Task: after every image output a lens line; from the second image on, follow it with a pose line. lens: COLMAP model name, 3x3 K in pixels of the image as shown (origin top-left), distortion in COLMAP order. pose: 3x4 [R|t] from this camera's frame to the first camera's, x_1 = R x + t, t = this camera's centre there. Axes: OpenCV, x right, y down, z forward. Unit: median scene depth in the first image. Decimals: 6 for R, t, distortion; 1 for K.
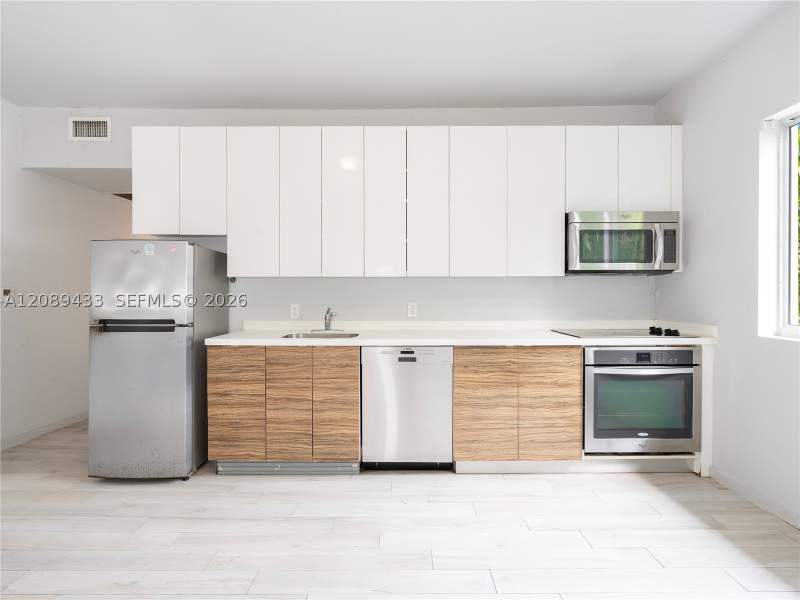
lens RADIAL K [[383.0, 0, 397.4], [0, 383.0, 295.3], [0, 0, 1]] dist [-0.001681, 0.001701]
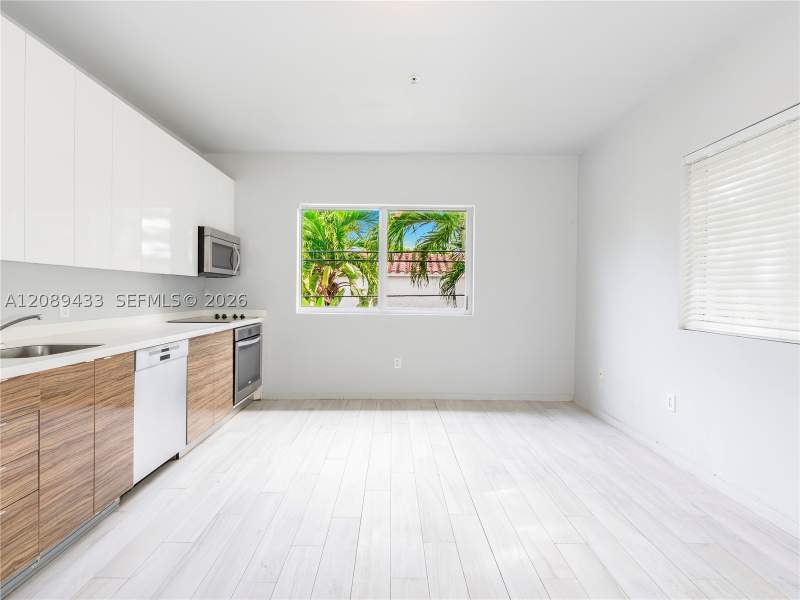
lens RADIAL K [[406.6, 0, 408.8], [0, 406.6, 299.7], [0, 0, 1]] dist [0.028408, -0.001704]
pose [[-0.030368, -0.016627, 0.999400, -1.025752], [0.005372, 0.999844, 0.016798, 0.006391], [-0.999524, 0.005879, -0.030274, 0.410487]]
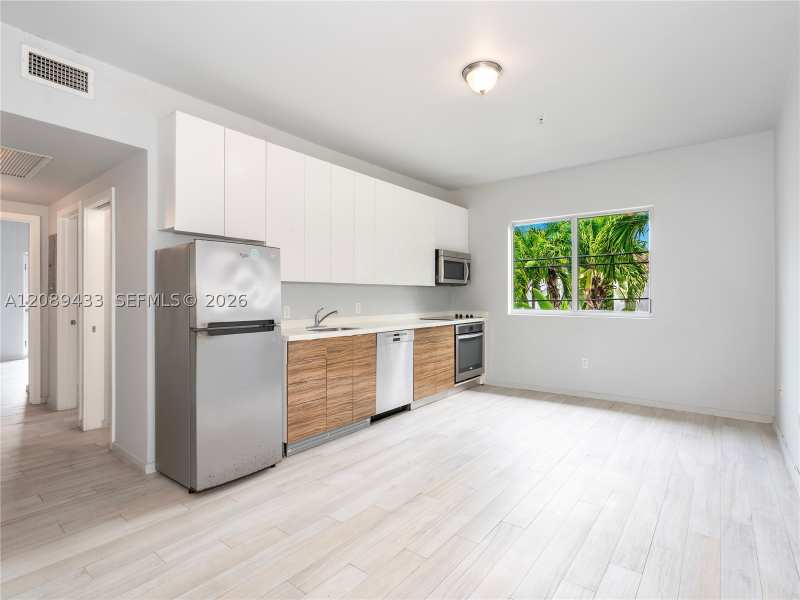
lens RADIAL K [[406.6, 0, 403.5], [0, 406.6, 301.2], [0, 0, 1]] dist [0.028408, -0.001704]
pose [[0.619413, -0.009979, 0.785002, -1.207708], [0.011615, 0.999926, 0.003546, 0.010491], [-0.784979, 0.006922, 0.619484, -0.016571]]
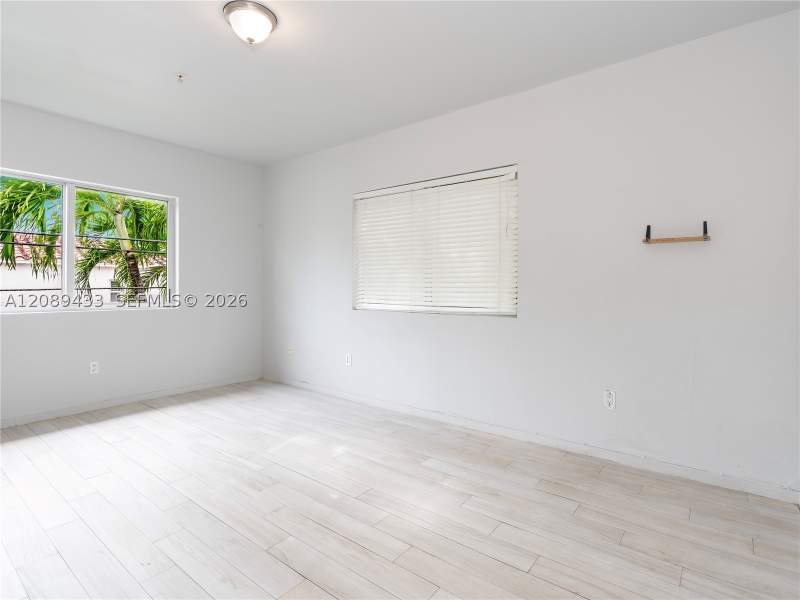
lens RADIAL K [[406.6, 0, 387.4], [0, 406.6, 289.1], [0, 0, 1]] dist [0.028408, -0.001704]
pose [[-0.780084, -0.005551, 0.625650, -1.066722], [0.006794, 0.999827, 0.017342, -0.000605], [-0.625638, 0.017779, -0.779911, 0.830208]]
